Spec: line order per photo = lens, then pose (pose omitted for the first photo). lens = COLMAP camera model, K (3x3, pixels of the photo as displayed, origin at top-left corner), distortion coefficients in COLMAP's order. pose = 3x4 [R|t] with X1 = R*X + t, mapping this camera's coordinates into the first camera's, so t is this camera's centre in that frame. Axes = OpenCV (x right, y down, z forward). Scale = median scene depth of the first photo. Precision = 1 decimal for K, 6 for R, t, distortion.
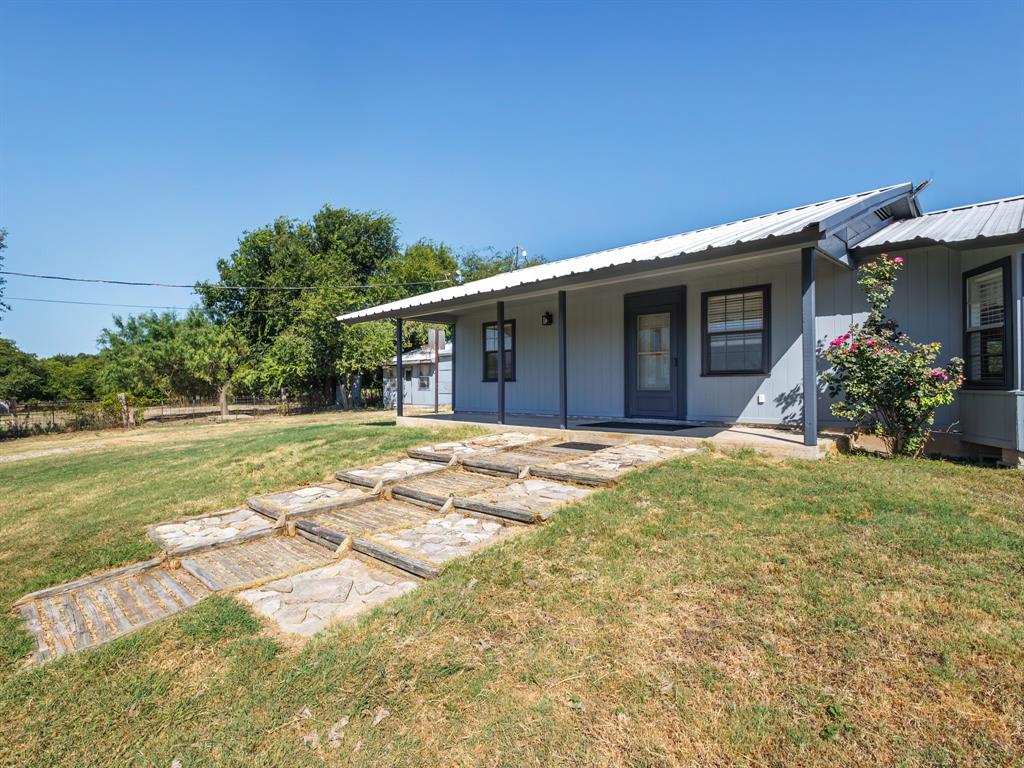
lens RADIAL K [[508.1, 0, 512.0], [0, 508.1, 384.0], [0, 0, 1]] dist [0.001467, 0.000564]
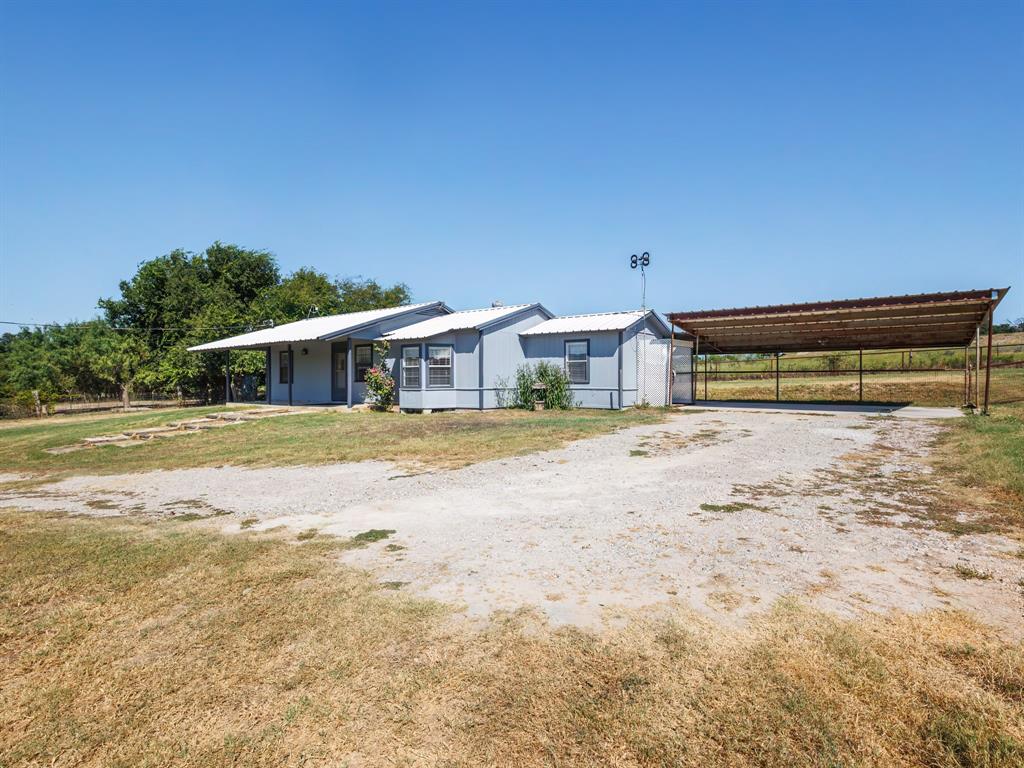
lens RADIAL K [[453.4, 0, 512.0], [0, 453.4, 384.0], [0, 0, 1]] dist [-0.000859, -0.000731]
pose [[0.983621, -0.002274, 0.180233, 0.159561], [0.001096, 0.999977, 0.006636, -0.004170], [-0.180244, -0.006330, 0.983601, -0.255147]]
